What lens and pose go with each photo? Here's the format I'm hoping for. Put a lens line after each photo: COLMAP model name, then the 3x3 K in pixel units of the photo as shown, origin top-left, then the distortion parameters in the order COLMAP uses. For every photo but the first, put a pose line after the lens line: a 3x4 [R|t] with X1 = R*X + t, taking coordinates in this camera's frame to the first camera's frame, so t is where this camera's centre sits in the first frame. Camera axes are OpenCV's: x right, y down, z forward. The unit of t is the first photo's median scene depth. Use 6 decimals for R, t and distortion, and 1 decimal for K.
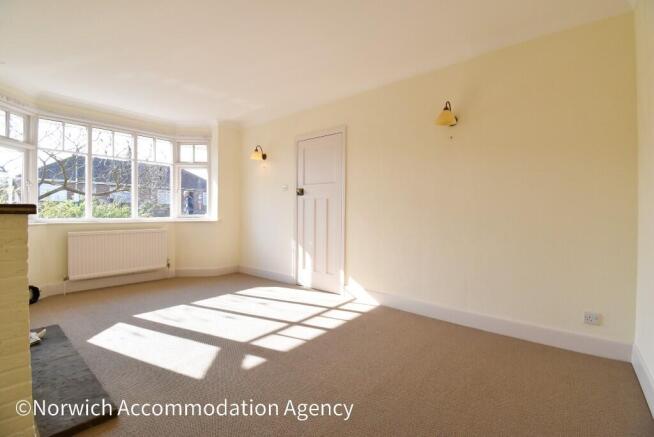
lens RADIAL K [[289.3, 0, 327.0], [0, 289.3, 217.1], [0, 0, 1]] dist [-0.019293, -0.000574]
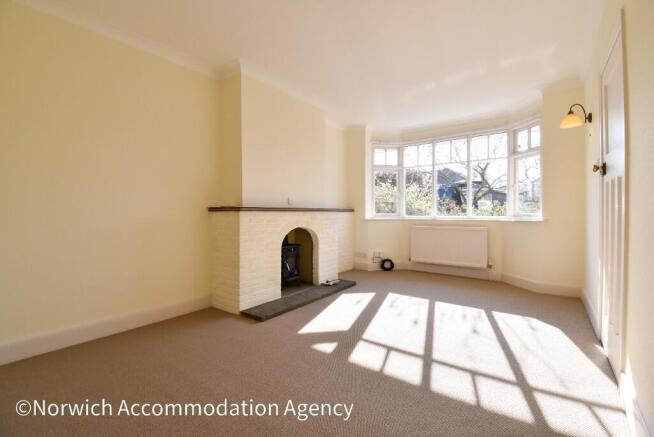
lens RADIAL K [[289.3, 0, 326.8], [0, 289.3, 215.3], [0, 0, 1]] dist [-0.019293, -0.000574]
pose [[0.047116, 0.005322, -0.998875, 0.468756], [-0.009627, 0.999942, 0.004874, 0.000433], [0.998843, 0.009386, 0.047165, 0.542080]]
